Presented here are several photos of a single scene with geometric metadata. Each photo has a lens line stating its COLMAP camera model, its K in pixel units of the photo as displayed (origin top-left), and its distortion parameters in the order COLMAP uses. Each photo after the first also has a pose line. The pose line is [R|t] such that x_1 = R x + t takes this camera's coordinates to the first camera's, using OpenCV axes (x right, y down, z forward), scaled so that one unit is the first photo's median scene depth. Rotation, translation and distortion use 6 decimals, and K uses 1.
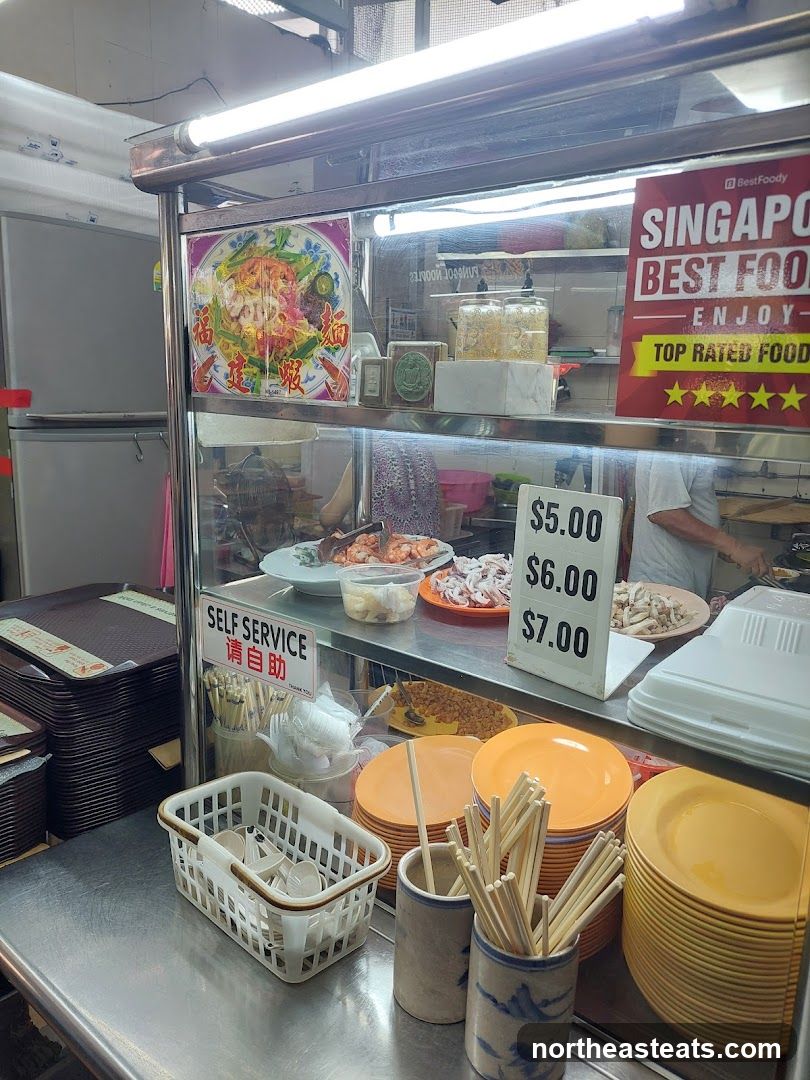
lens RADIAL K [[817.8, 0, 404.9], [0, 817.8, 553.0], [0, 0, 1]] dist [0.071082, 0.000445]
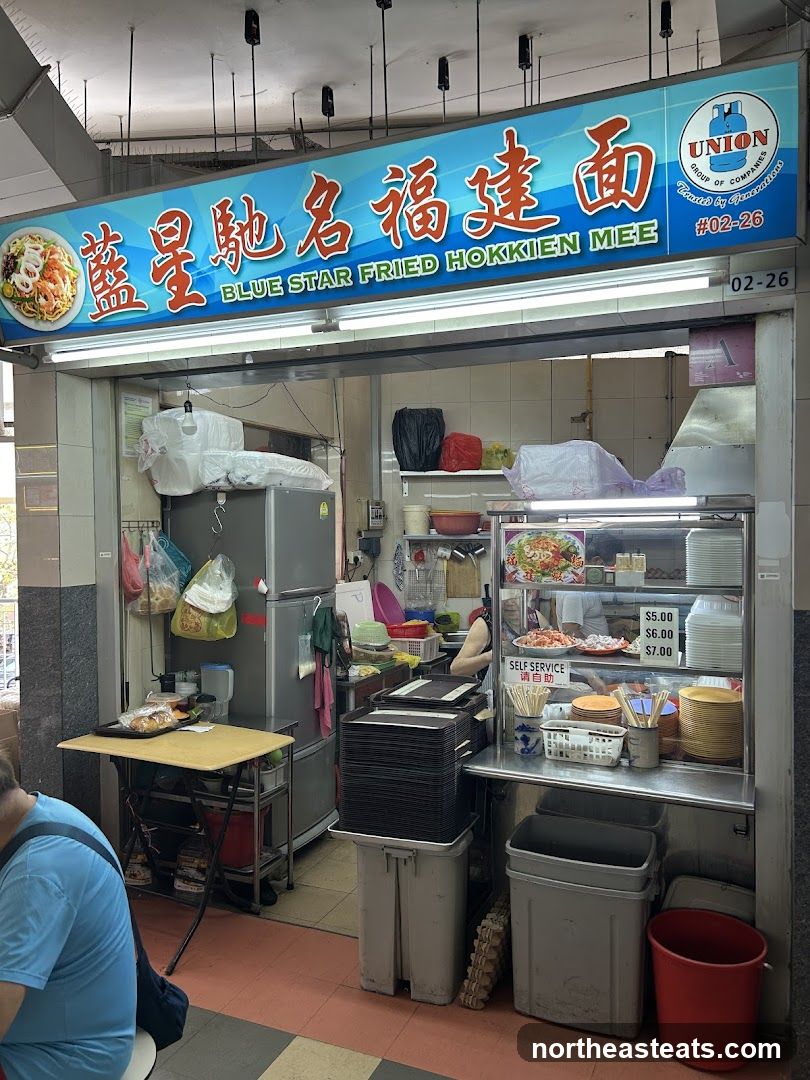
lens RADIAL K [[824.2, 0, 401.6], [0, 824.2, 552.9], [0, 0, 1]] dist [0.014742, -0.011989]
pose [[0.958673, -0.046882, 0.280620, -1.450081], [0.094535, 0.982780, -0.158769, 0.122049], [-0.268345, 0.178736, 0.946596, -1.645251]]
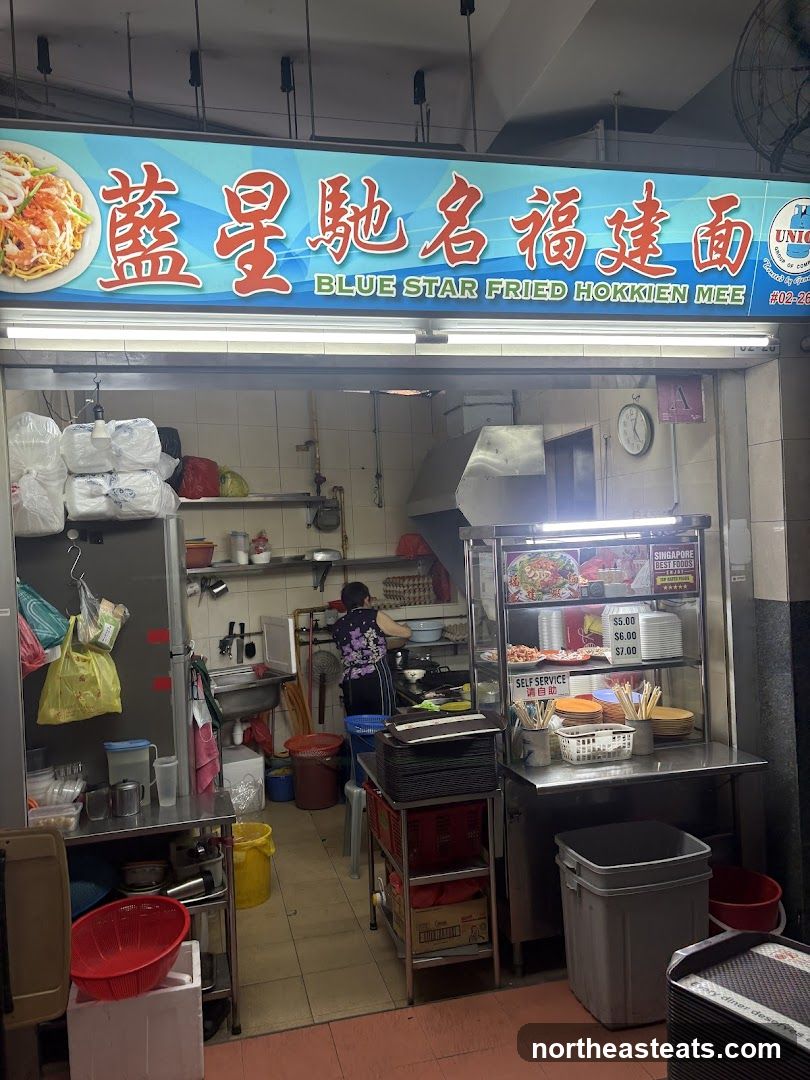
lens RADIAL K [[820.7, 0, 400.3], [0, 820.7, 555.6], [0, 0, 1]] dist [-0.009282, 0.038399]
pose [[0.589456, -0.072150, 0.804572, -2.919455], [0.232596, 0.968981, -0.083514, -0.219457], [-0.773590, 0.236368, 0.587953, -0.439997]]
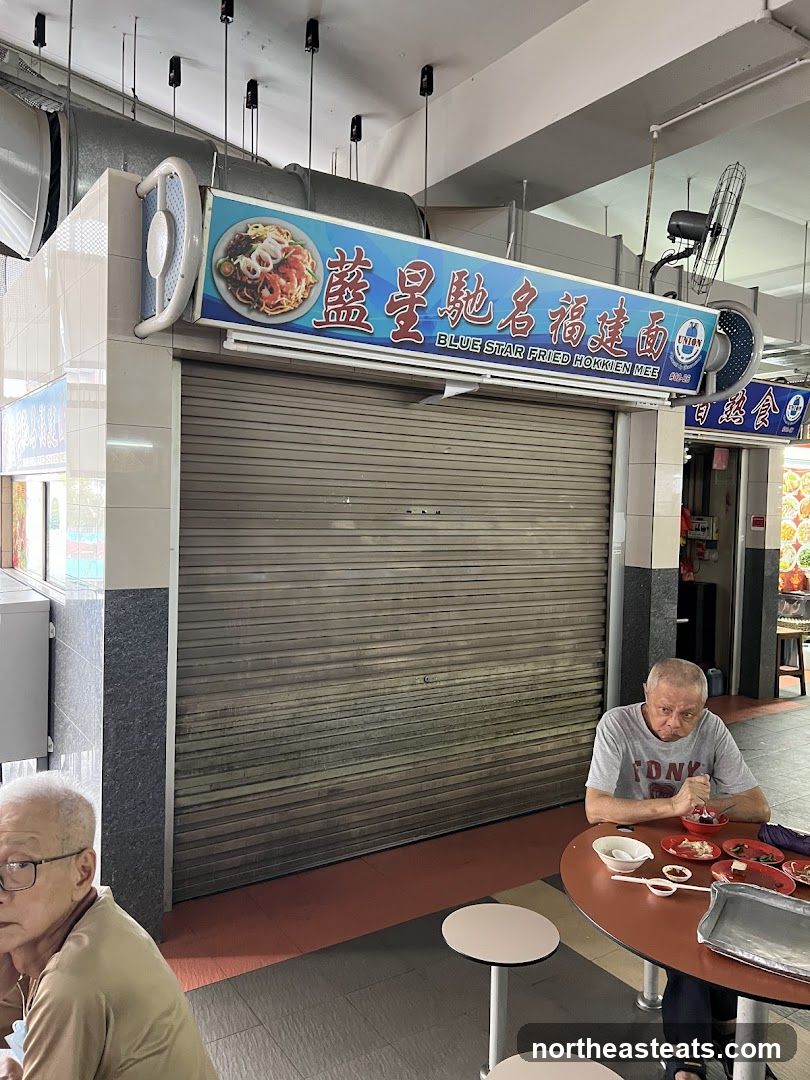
lens RADIAL K [[824.2, 0, 401.6], [0, 824.2, 552.9], [0, 0, 1]] dist [0.014742, -0.011989]
pose [[0.286773, -0.081135, 0.954557, -4.463938], [0.184973, 0.982347, 0.027927, -0.447198], [-0.939971, 0.168559, 0.296719, 0.167808]]
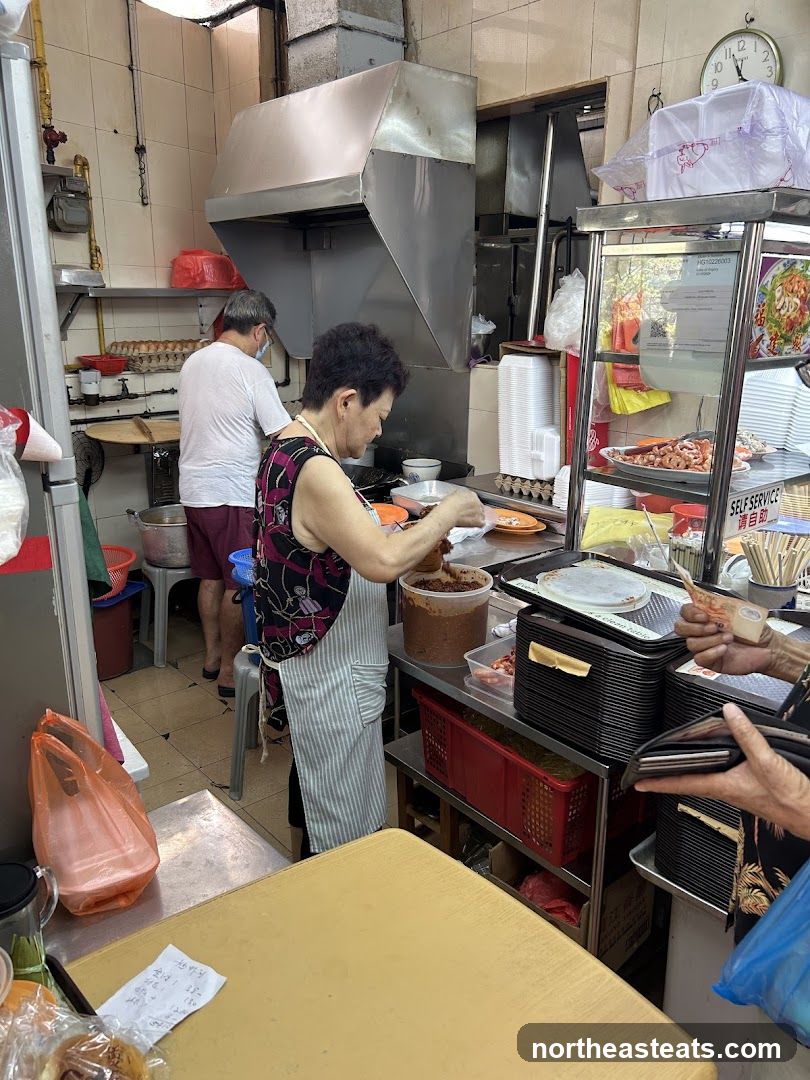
lens RADIAL K [[824.4, 0, 403.6], [0, 824.4, 546.6], [0, 0, 1]] dist [0.010419, -0.001515]
pose [[0.169706, -0.313235, 0.934389, -1.971218], [0.202948, 0.938928, 0.277897, -0.443541], [-0.964371, 0.142472, 0.222912, 1.396795]]
